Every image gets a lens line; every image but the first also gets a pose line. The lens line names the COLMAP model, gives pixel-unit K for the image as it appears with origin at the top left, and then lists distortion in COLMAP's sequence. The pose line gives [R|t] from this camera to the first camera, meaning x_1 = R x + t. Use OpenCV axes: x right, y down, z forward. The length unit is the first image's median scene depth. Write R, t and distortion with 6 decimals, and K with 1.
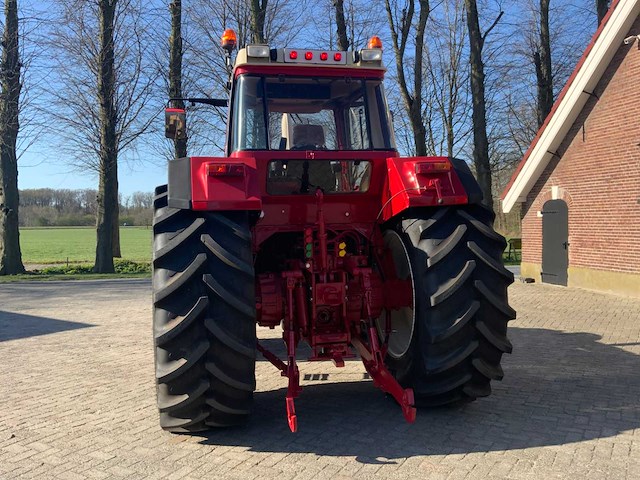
lens RADIAL K [[619.7, 0, 324.5], [0, 619.7, 232.6], [0, 0, 1]] dist [0.038678, 0.000000]
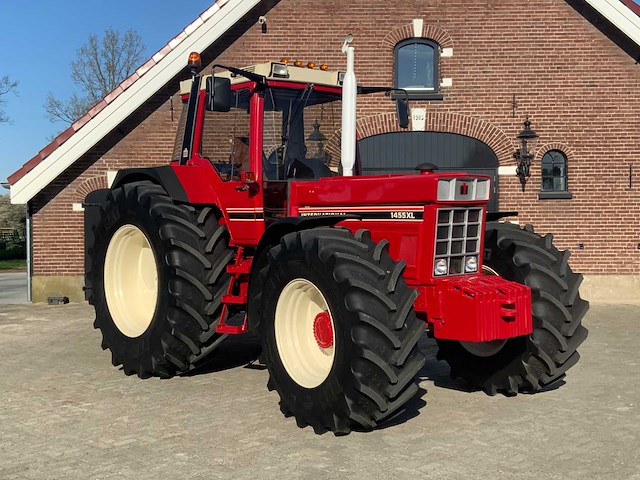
lens RADIAL K [[836.0, 0, 320.7], [0, 836.0, 238.3], [0, 0, 1]] dist [0.072908, 0.000000]
pose [[0.239159, -0.017036, 0.970831, -1.548264], [0.016177, 0.999777, 0.013559, -0.006317], [-0.970846, 0.012462, 0.239381, 1.395882]]
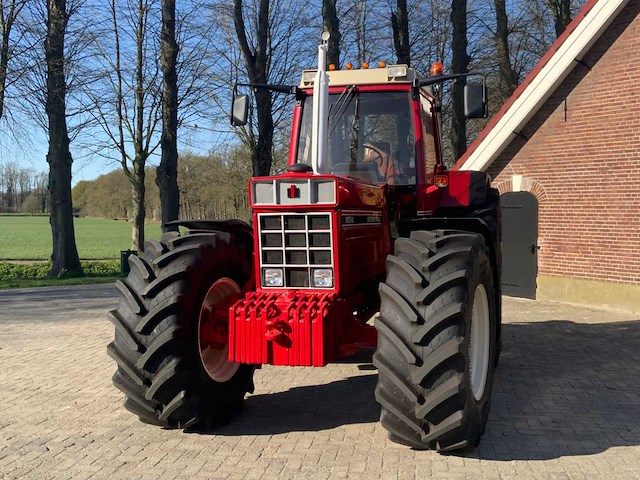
lens RADIAL K [[742.8, 0, 326.5], [0, 742.8, 228.0], [0, 0, 1]] dist [0.062263, 0.000000]
pose [[0.928632, 0.008659, 0.370900, -0.586241], [-0.009979, 0.999949, 0.001638, -0.013972], [-0.370867, -0.005222, 0.928671, 0.542232]]
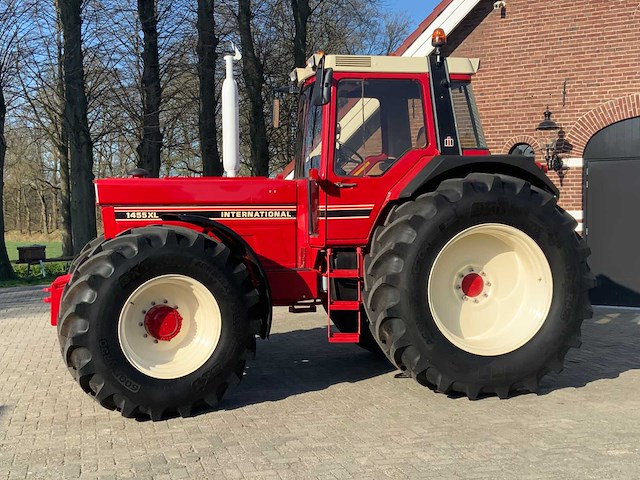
lens RADIAL K [[836.0, 0, 336.9], [0, 836.0, 248.3], [0, 0, 1]] dist [0.072908, 0.000000]
pose [[0.697632, -0.024611, 0.716034, -1.151452], [0.009758, 0.999644, 0.024852, -0.002564], [-0.716390, -0.010351, 0.697623, 0.759665]]
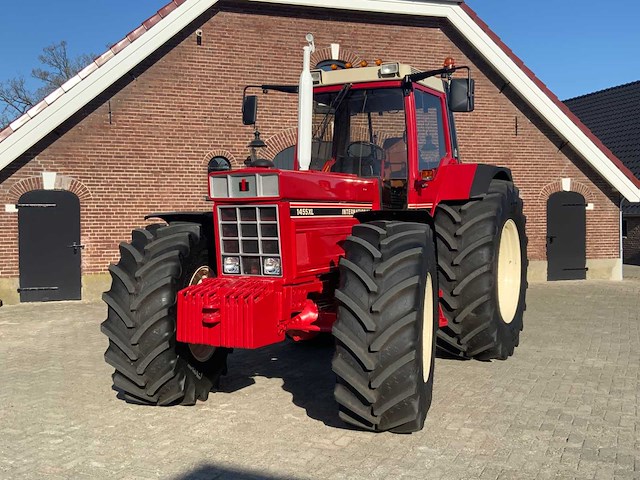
lens RADIAL K [[699.2, 0, 320.5], [0, 699.2, 240.2], [0, 0, 1]] dist [0.075631, 0.000000]
pose [[-0.089215, -0.019904, 0.995814, -1.421511], [0.026510, 0.999399, 0.022351, -0.005159], [-0.995660, 0.028393, -0.088634, 2.051485]]
